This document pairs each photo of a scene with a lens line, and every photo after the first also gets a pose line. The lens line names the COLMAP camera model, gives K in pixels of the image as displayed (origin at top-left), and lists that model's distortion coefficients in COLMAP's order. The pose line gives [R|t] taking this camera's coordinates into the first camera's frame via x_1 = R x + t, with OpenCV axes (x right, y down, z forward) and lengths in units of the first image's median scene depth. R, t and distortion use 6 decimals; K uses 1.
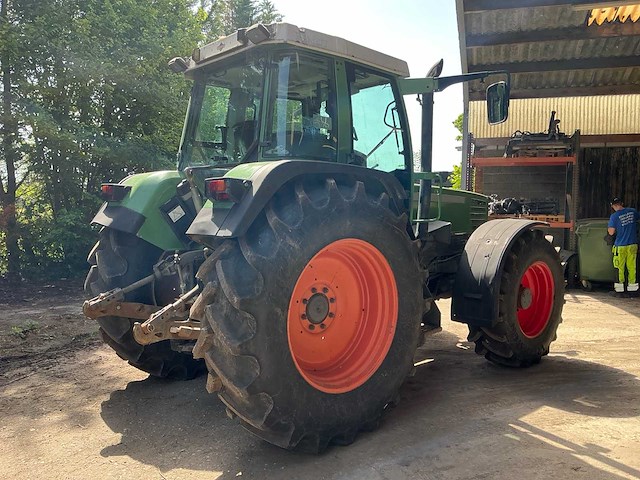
lens RADIAL K [[531.7, 0, 320.0], [0, 531.7, 240.0], [0, 0, 1]] dist [0.149778, -0.298635]
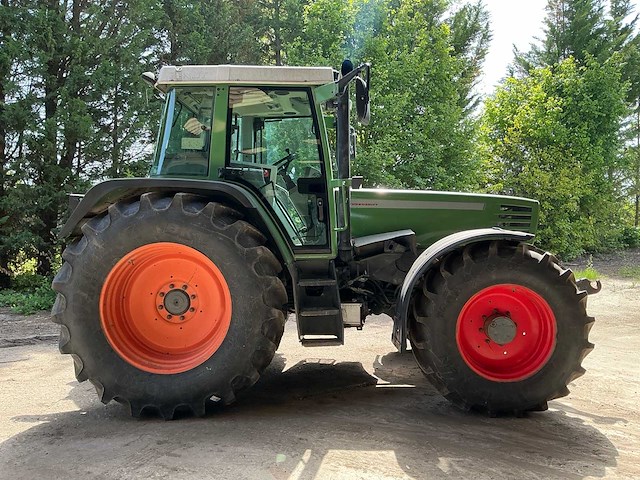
lens RADIAL K [[531.7, 0, 320.0], [0, 531.7, 240.0], [0, 0, 1]] dist [0.149778, -0.298635]
pose [[0.729264, 0.022790, -0.683852, 1.010061], [-0.037001, 0.999296, -0.006155, -0.012489], [0.683231, 0.029792, 0.729594, 0.338173]]
